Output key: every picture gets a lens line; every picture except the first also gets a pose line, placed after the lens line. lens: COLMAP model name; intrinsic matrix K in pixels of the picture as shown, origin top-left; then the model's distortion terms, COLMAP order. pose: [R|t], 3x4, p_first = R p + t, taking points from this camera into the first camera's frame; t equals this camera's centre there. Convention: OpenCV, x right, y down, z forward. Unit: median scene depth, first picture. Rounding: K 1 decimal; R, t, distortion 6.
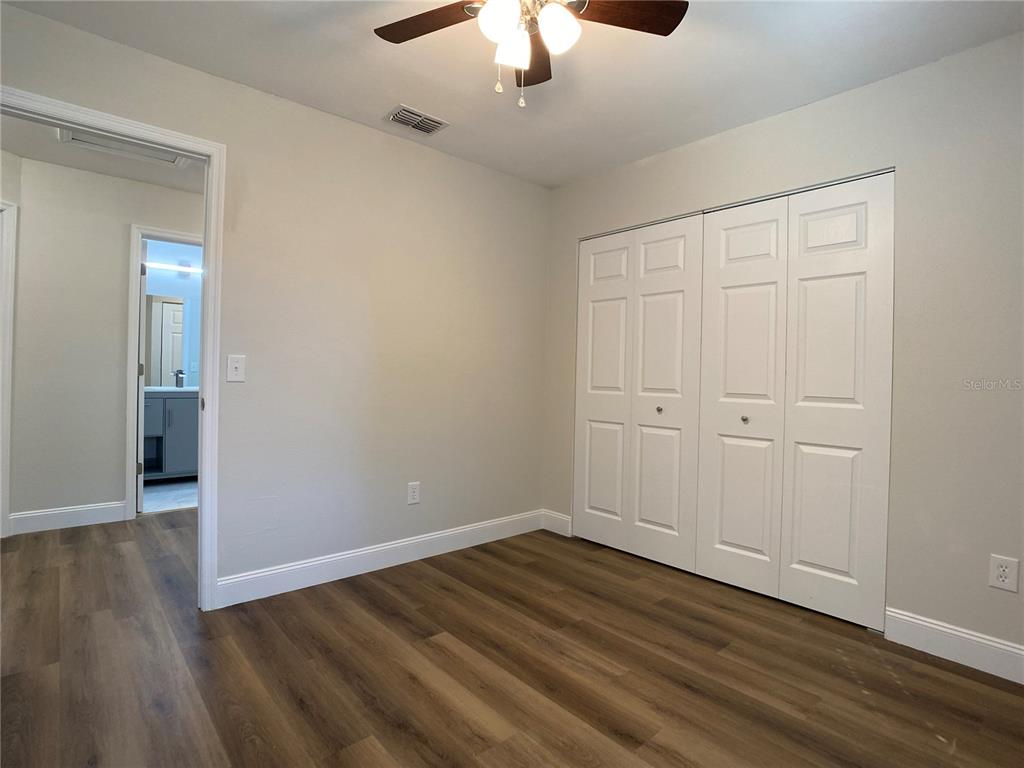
lens RADIAL K [[528.3, 0, 512.3], [0, 528.3, 375.8], [0, 0, 1]] dist [-0.047158, 0.015510]
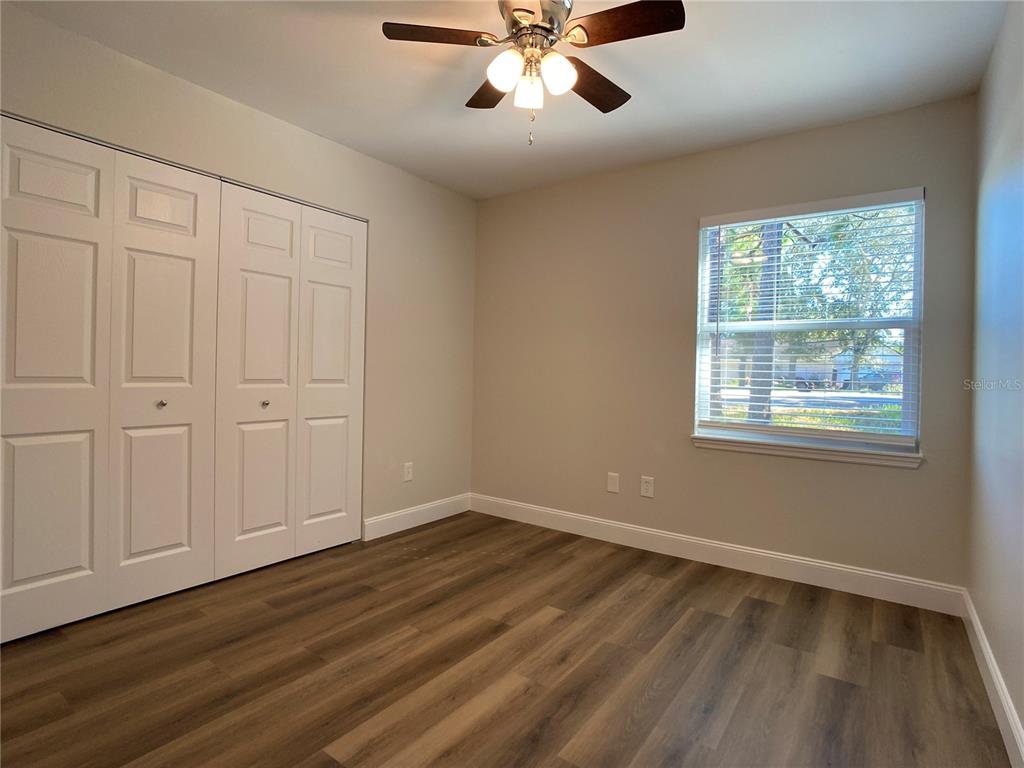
lens RADIAL K [[528.3, 0, 512.3], [0, 528.3, 375.8], [0, 0, 1]] dist [-0.047158, 0.015510]
pose [[-0.217402, -0.033250, 0.975516, -0.796696], [-0.024731, 0.999286, 0.028549, -0.016494], [-0.975769, -0.017919, -0.218069, 0.898243]]
